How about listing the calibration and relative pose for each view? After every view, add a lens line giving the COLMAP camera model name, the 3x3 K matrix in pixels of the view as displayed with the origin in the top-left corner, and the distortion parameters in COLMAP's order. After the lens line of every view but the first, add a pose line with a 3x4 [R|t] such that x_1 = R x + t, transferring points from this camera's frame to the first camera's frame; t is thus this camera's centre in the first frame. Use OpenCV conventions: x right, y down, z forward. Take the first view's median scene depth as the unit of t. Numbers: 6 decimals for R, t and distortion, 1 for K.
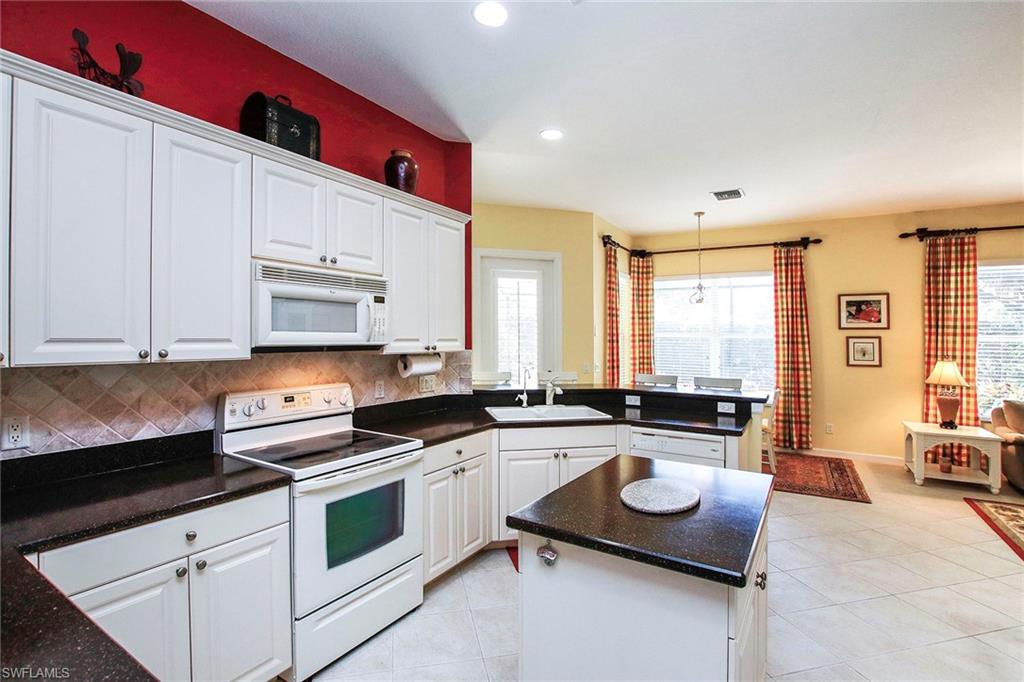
lens RADIAL K [[484.8, 0, 513.1], [0, 484.8, 319.4], [0, 0, 1]] dist [-0.021788, 0.000733]
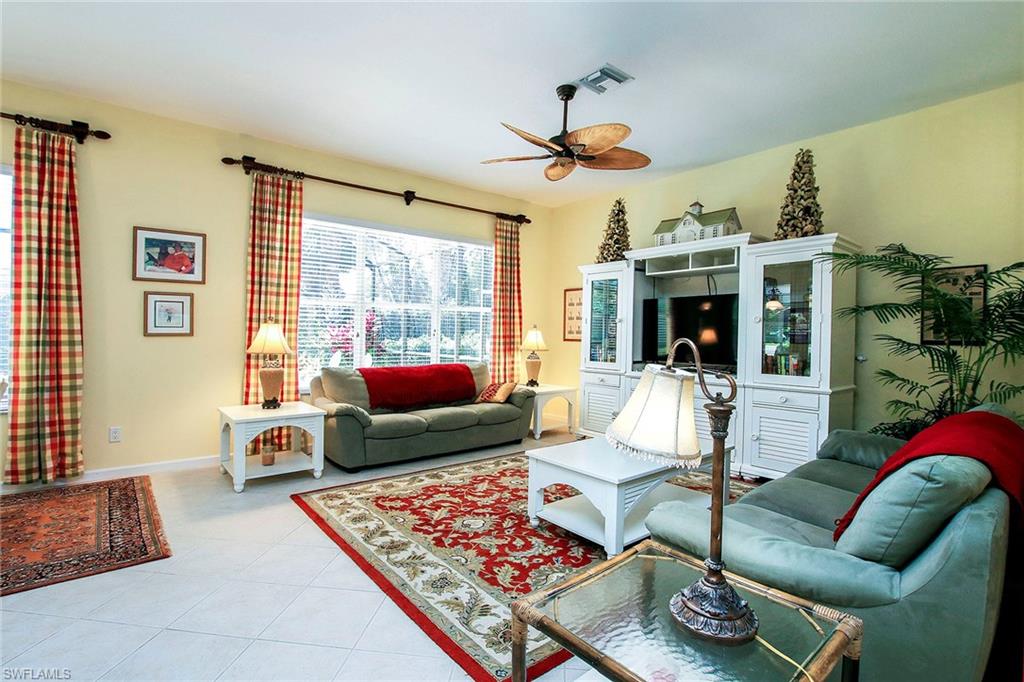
lens RADIAL K [[468.3, 0, 502.2], [0, 468.3, 332.5], [0, 0, 1]] dist [-0.034105, 0.000725]
pose [[0.331056, -0.005514, 0.943595, 0.269357], [-0.039727, 0.999015, 0.019776, 0.062185], [-0.942775, -0.044033, 0.330511, 0.333137]]
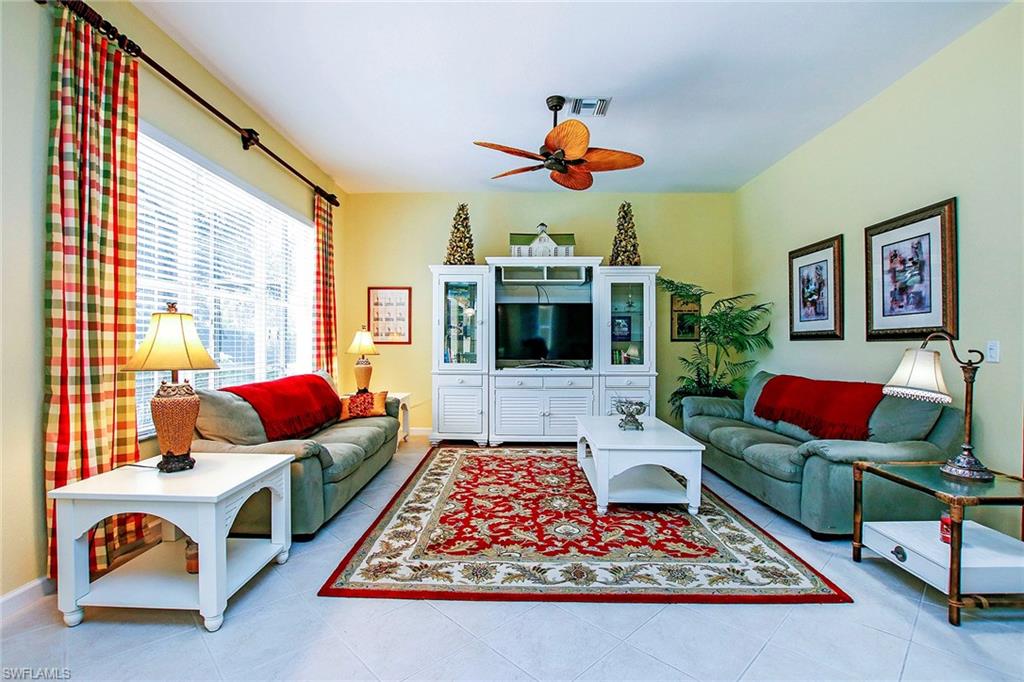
lens RADIAL K [[474.6, 0, 497.1], [0, 474.6, 340.7], [0, 0, 1]] dist [-0.026648, 0.000273]
pose [[-0.502184, -0.011481, 0.864685, 0.346528], [-0.039029, 0.999194, -0.009400, 0.090283], [-0.863880, -0.038468, -0.502227, 0.832144]]
